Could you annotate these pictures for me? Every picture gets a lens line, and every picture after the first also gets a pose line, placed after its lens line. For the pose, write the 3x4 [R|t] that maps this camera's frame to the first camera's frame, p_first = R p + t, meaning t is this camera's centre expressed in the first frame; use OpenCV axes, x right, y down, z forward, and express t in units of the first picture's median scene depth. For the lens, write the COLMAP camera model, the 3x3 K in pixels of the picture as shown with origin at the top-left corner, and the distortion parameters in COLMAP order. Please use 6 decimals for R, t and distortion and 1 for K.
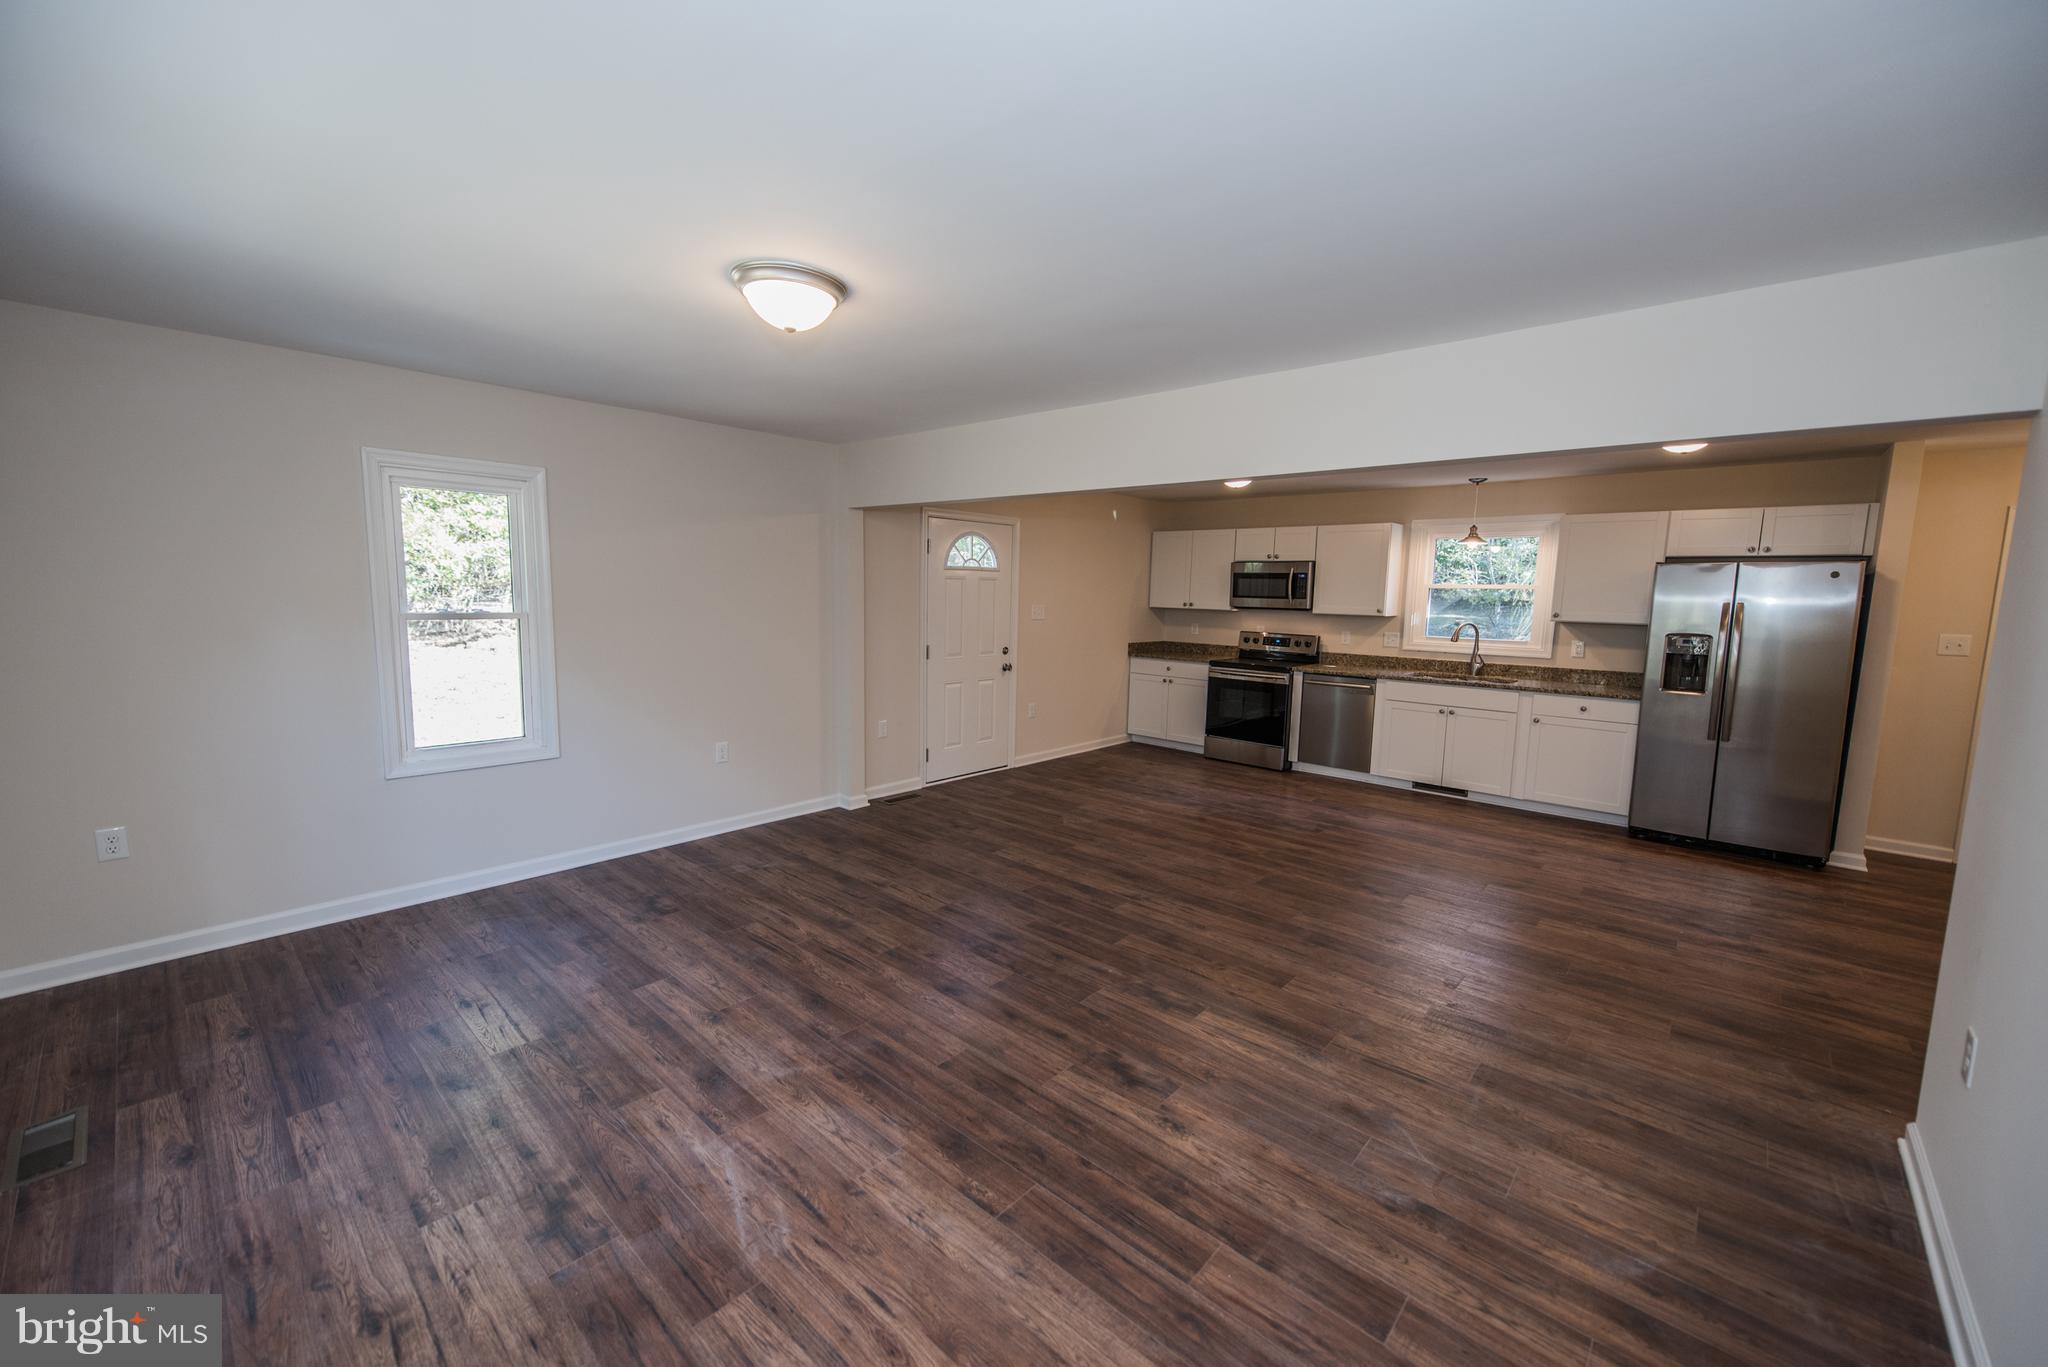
lens RADIAL K [[799.5, 0, 1024.0], [0, 799.5, 683.5], [0, 0, 1]] dist [0.015133, -0.000436]
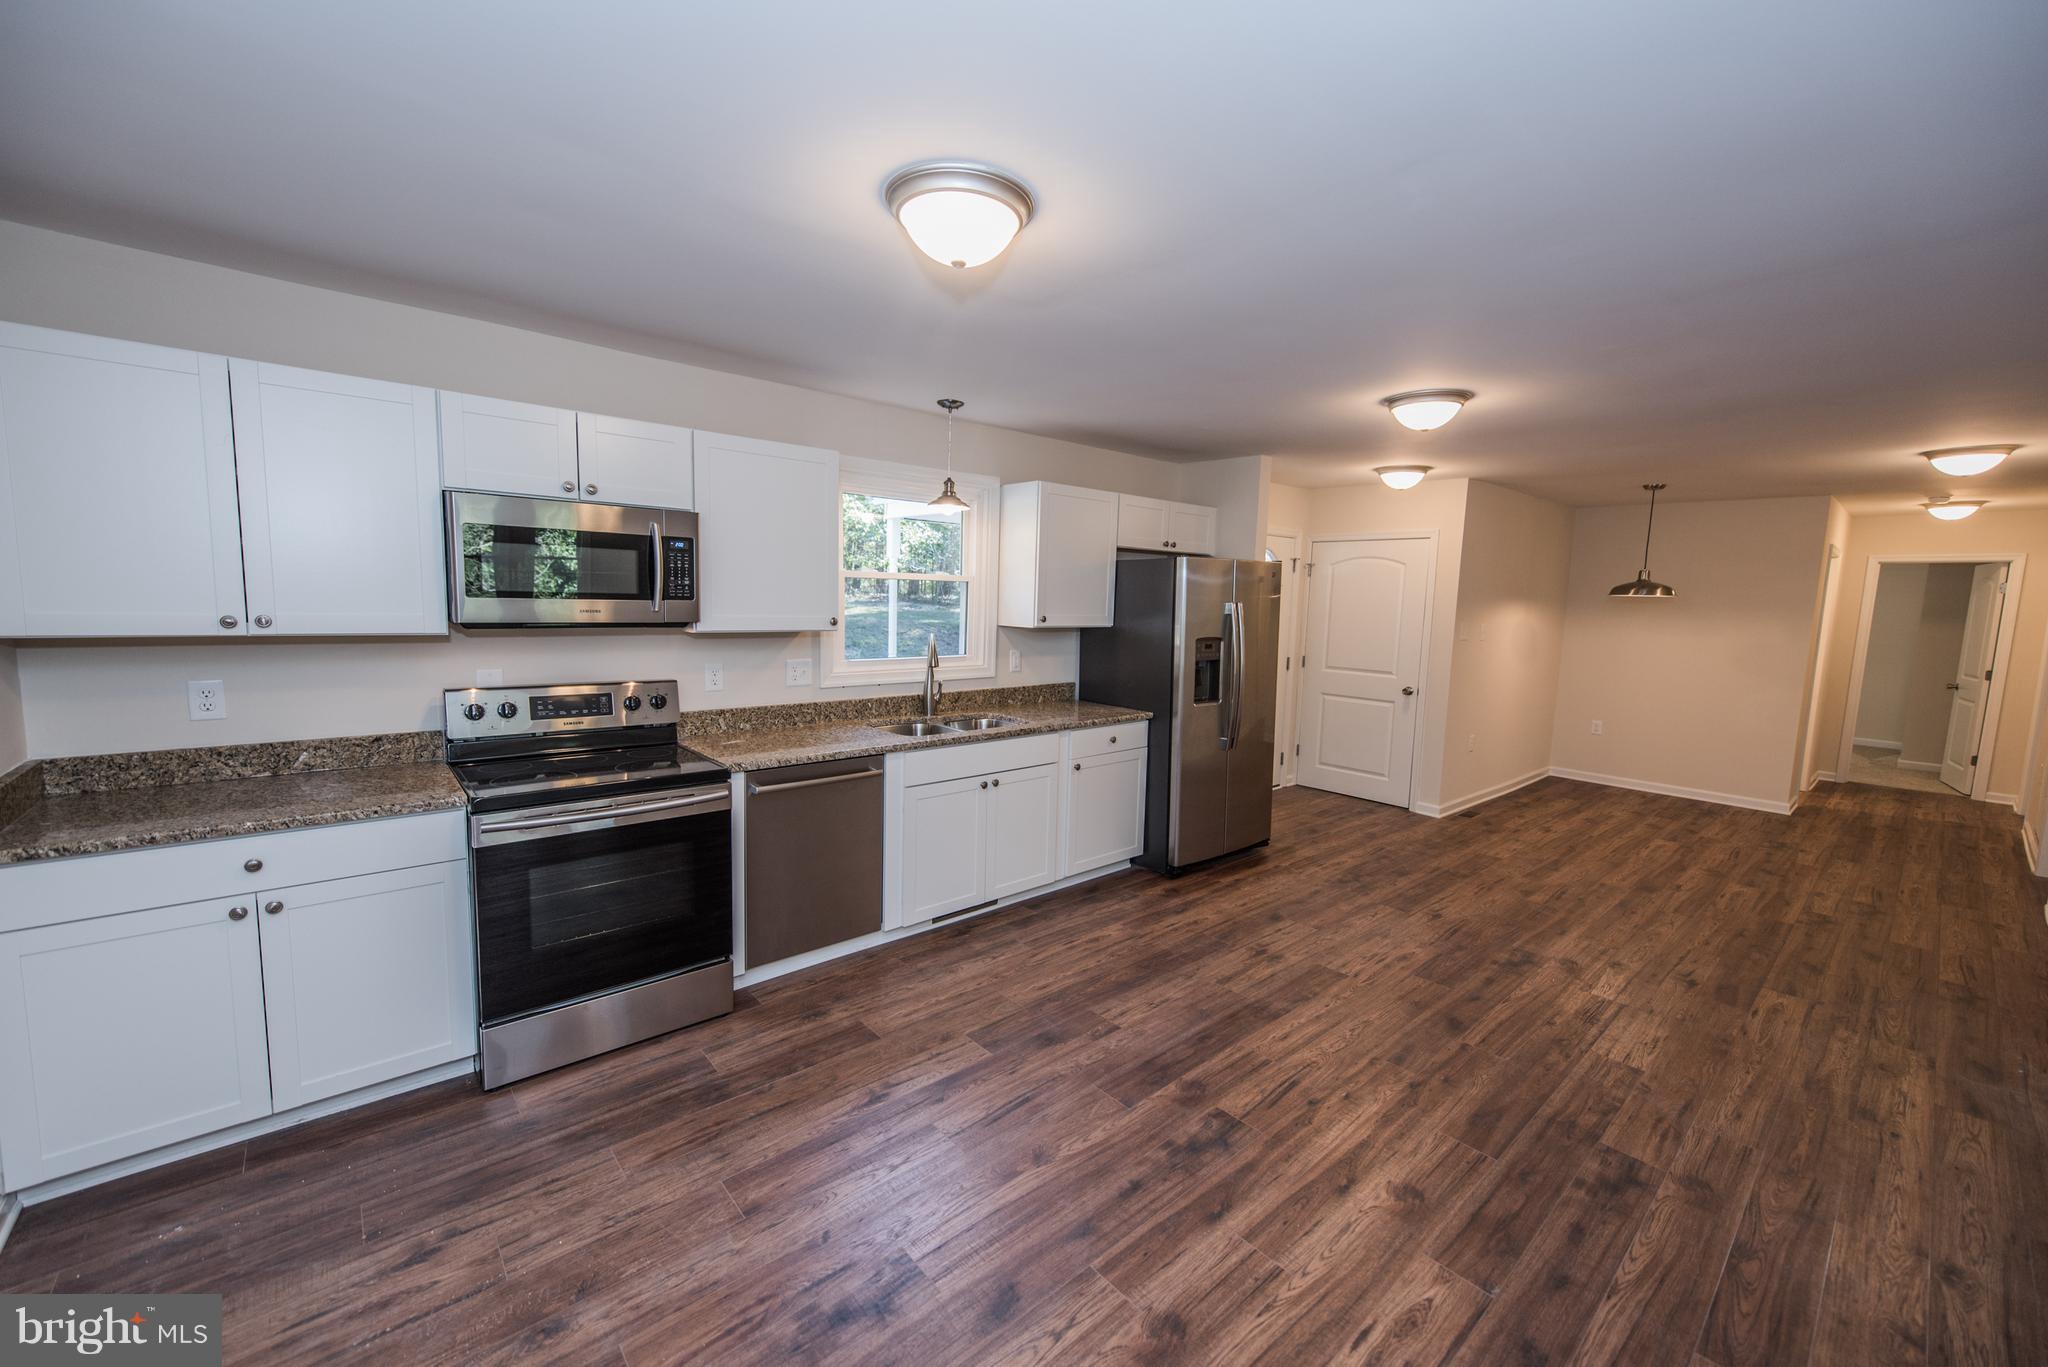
lens RADIAL K [[799.5, 0, 1024.0], [0, 799.5, 683.5], [0, 0, 1]] dist [0.015133, -0.000436]
pose [[0.120252, -0.134003, 0.983658, -0.126281], [0.091192, 0.988150, 0.123467, -0.239998], [-0.988546, 0.074854, 0.131047, 1.890984]]
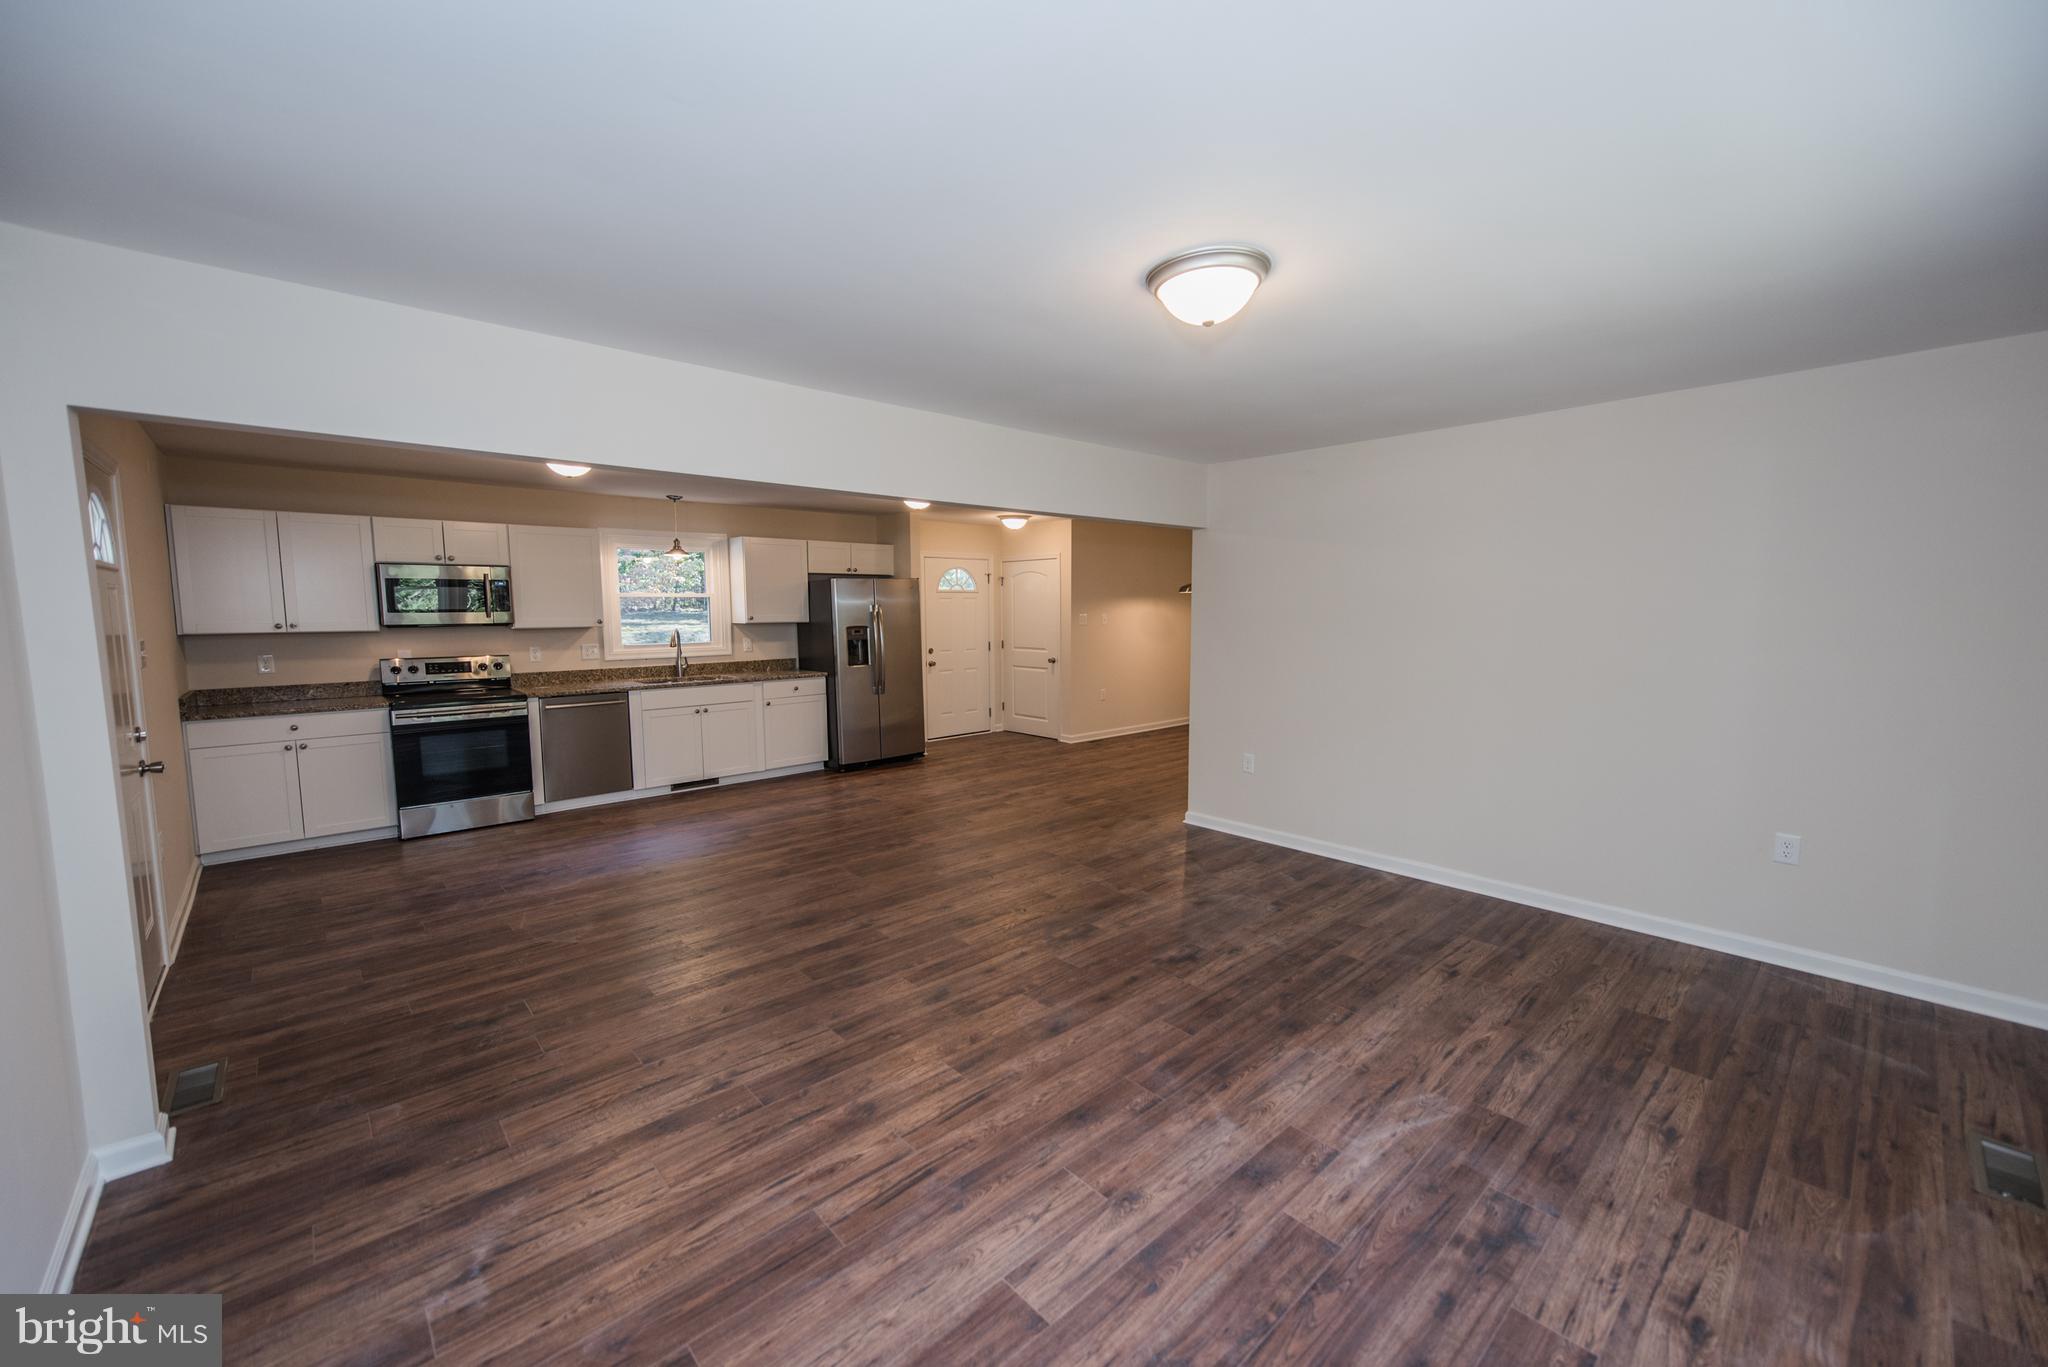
lens RADIAL K [[799.5, 0, 1024.0], [0, 799.5, 683.5], [0, 0, 1]] dist [0.015133, -0.000436]
pose [[0.096382, -0.120063, 0.988077, -1.050656], [0.126809, 0.986090, 0.107452, -0.131321], [-0.987233, 0.114941, 0.110266, 0.954550]]
